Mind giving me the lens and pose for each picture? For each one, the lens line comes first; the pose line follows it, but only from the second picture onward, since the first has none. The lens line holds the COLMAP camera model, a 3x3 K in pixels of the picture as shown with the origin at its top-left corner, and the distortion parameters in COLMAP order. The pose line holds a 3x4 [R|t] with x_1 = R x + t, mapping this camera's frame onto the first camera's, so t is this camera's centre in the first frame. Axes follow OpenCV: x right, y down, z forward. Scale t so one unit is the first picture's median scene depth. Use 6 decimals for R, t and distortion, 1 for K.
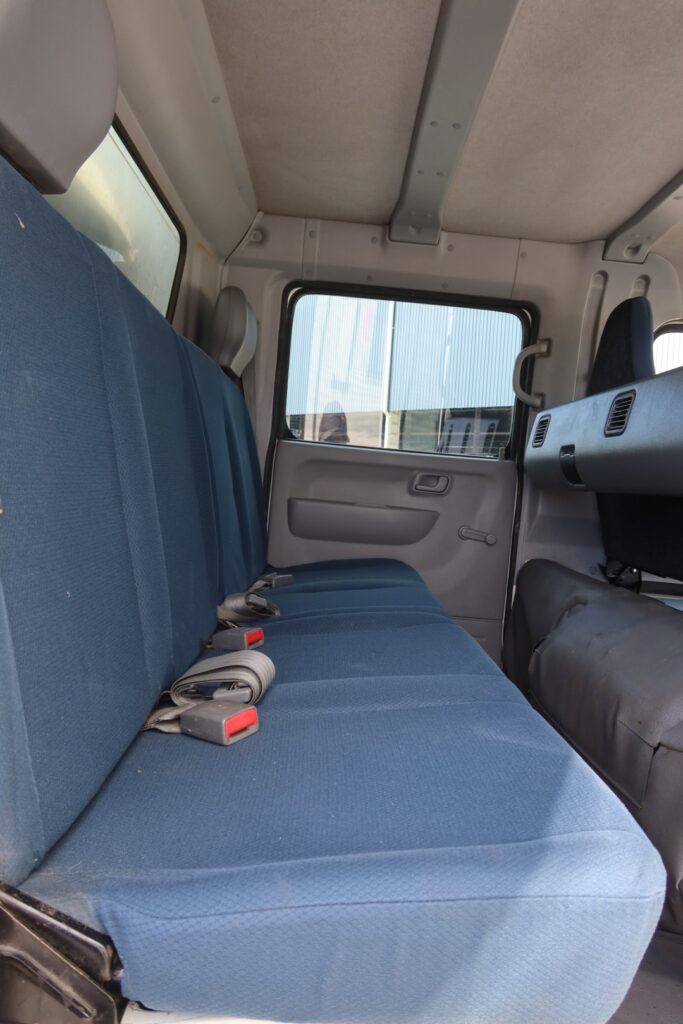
lens RADIAL K [[707.8, 0, 344.1], [0, 707.8, 513.7], [0, 0, 1]] dist [-0.037033, 0.023783]
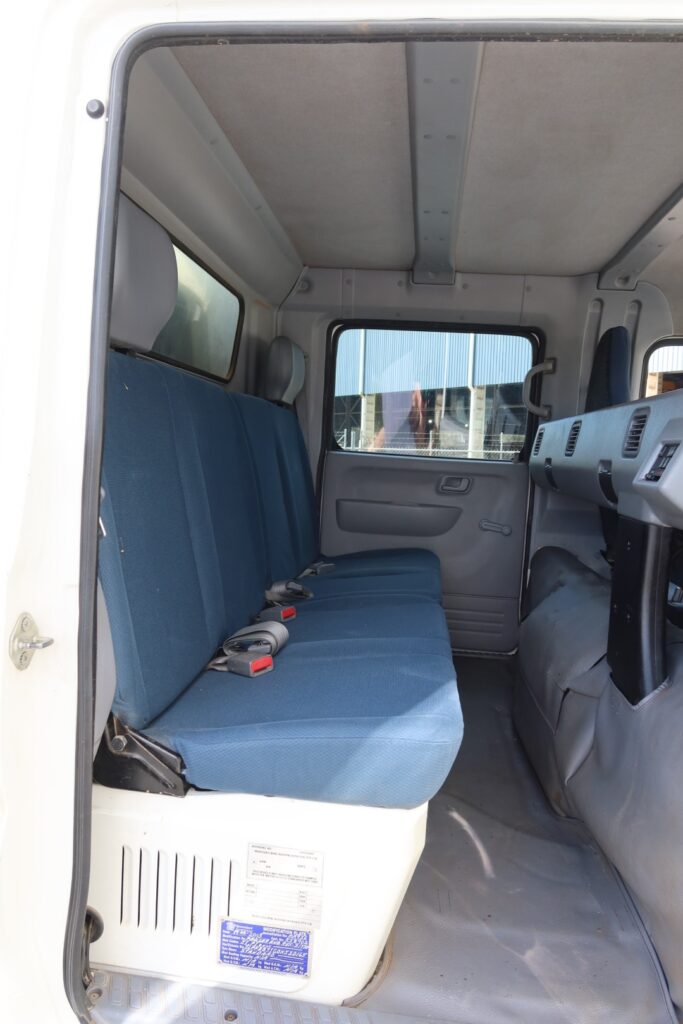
lens RADIAL K [[707.8, 0, 343.7], [0, 707.8, 516.8], [0, 0, 1]] dist [-0.037033, 0.023783]
pose [[0.991526, -0.017556, -0.128714, 0.100336], [0.022531, 0.999050, 0.037304, -0.041110], [0.127937, -0.039888, 0.990980, -0.230928]]
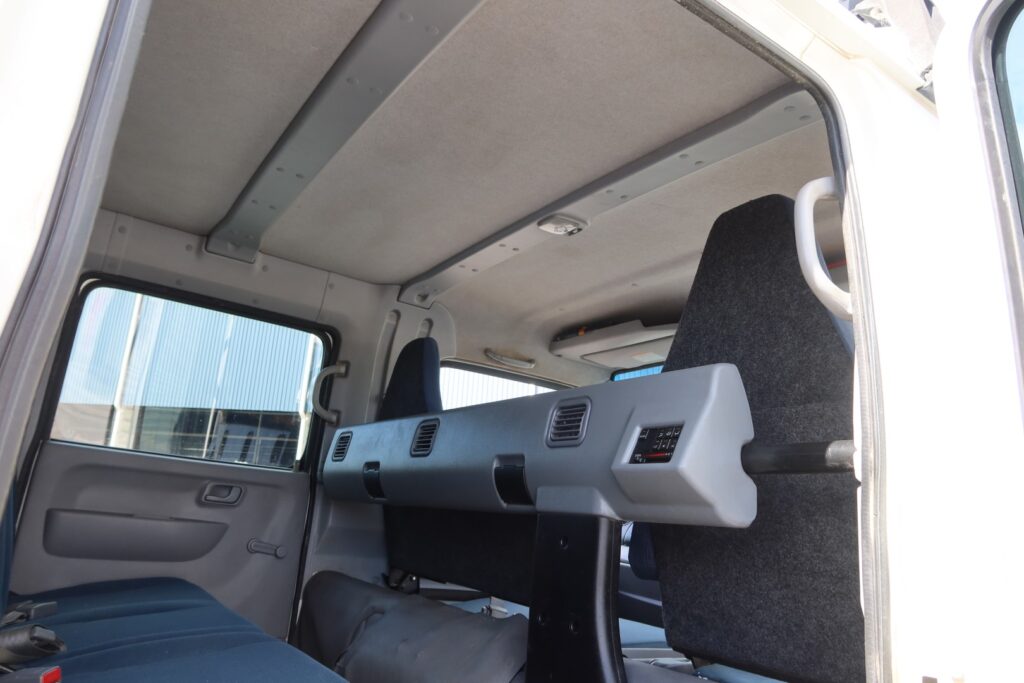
lens RADIAL K [[707.8, 0, 514.8], [0, 707.8, 338.8], [0, 0, 1]] dist [-0.037033, 0.023783]
pose [[0.834452, 0.129600, 0.535624, -0.096911], [0.010160, 0.968170, -0.250087, -0.004074], [-0.550986, 0.214128, 0.806575, -0.048224]]
